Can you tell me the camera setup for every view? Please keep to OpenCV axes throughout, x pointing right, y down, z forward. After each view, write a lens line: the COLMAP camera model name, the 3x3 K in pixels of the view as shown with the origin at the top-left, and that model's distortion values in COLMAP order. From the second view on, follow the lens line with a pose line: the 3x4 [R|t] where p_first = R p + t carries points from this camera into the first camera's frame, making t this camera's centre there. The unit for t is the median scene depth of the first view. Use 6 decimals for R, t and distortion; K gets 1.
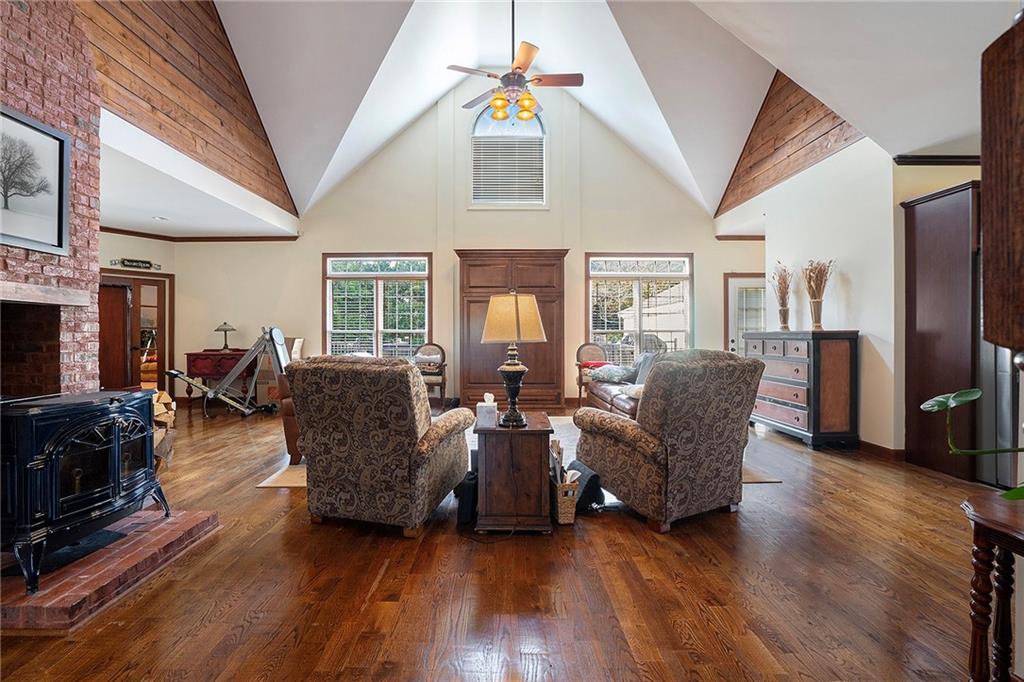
lens RADIAL K [[478.9, 0, 512.9], [0, 478.9, 338.4], [0, 0, 1]] dist [-0.002493, 0.000932]
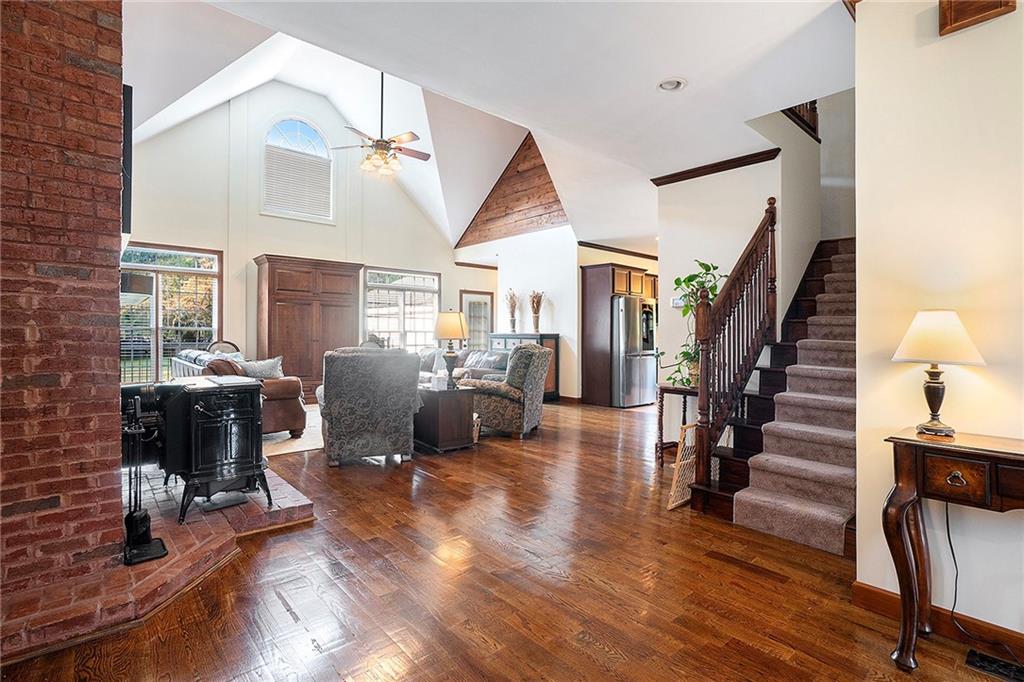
lens RADIAL K [[478.9, 0, 513.1], [0, 478.9, 338.2], [0, 0, 1]] dist [-0.002493, 0.000932]
pose [[0.776155, 0.004131, 0.630529, -0.434125], [-0.004964, 0.999988, -0.000441, 0.001758], [-0.630523, -0.002788, 0.776166, -0.219958]]
